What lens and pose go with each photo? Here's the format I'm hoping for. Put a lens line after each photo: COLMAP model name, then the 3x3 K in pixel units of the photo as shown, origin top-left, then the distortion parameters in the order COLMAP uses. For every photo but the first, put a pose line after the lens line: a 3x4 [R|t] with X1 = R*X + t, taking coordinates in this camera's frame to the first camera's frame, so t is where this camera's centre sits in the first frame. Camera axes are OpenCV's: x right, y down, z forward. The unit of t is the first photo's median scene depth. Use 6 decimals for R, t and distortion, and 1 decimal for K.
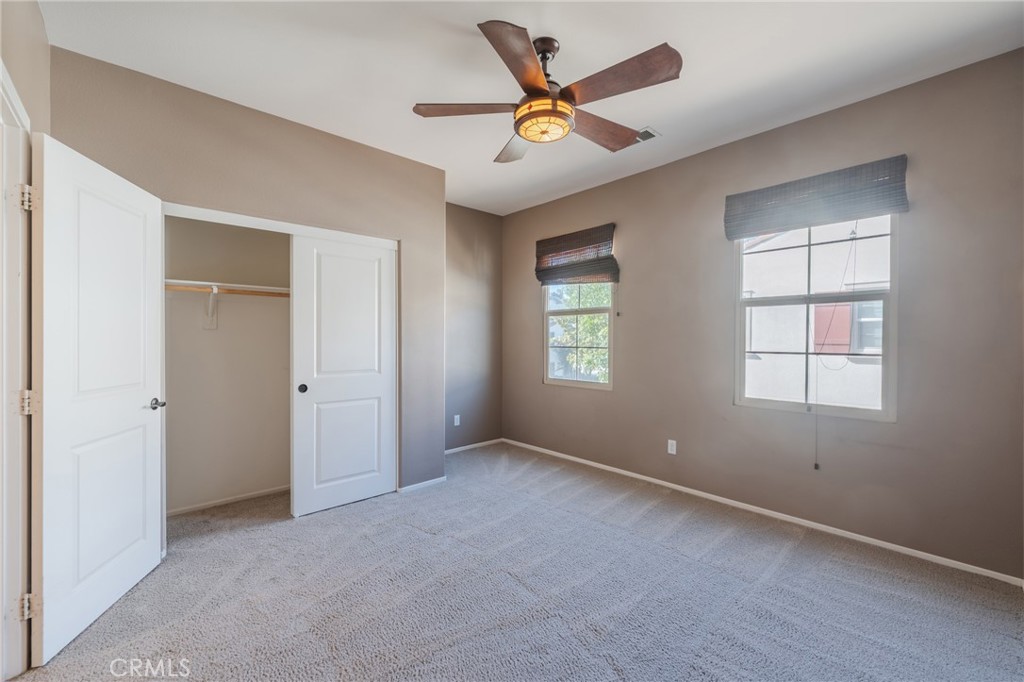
lens RADIAL K [[415.9, 0, 510.5], [0, 415.9, 342.6], [0, 0, 1]] dist [-0.001496, -0.000480]
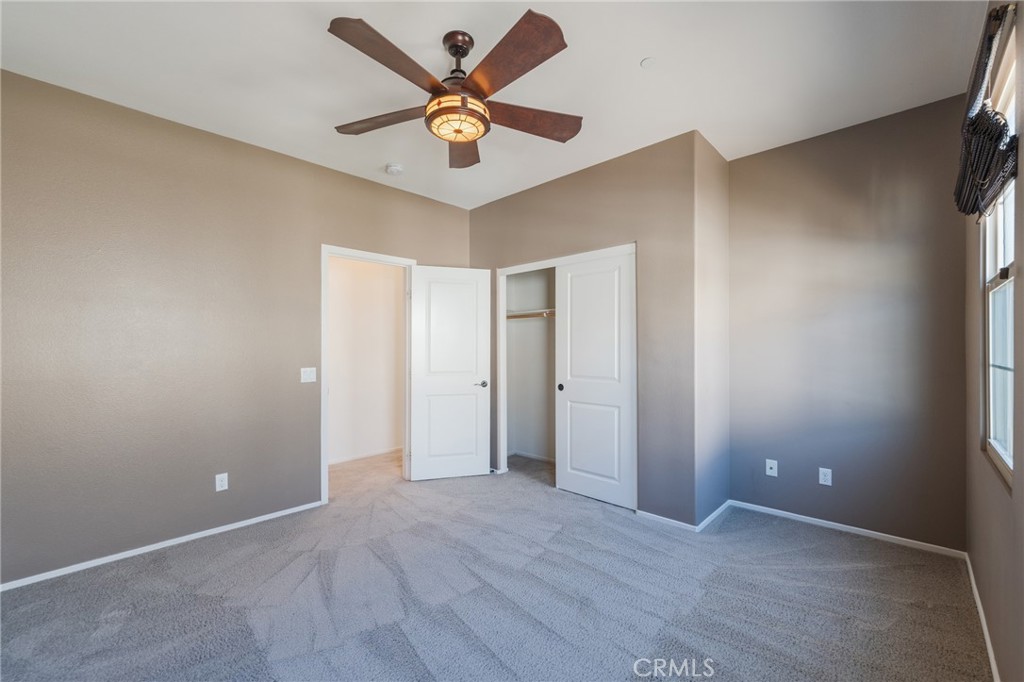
lens RADIAL K [[415.9, 0, 511.7], [0, 415.9, 348.8], [0, 0, 1]] dist [-0.001496, -0.000480]
pose [[0.060023, -0.005368, -0.998183, 0.676145], [-0.008959, 0.999942, -0.005917, 0.002636], [0.998157, 0.009297, 0.059971, 0.703463]]
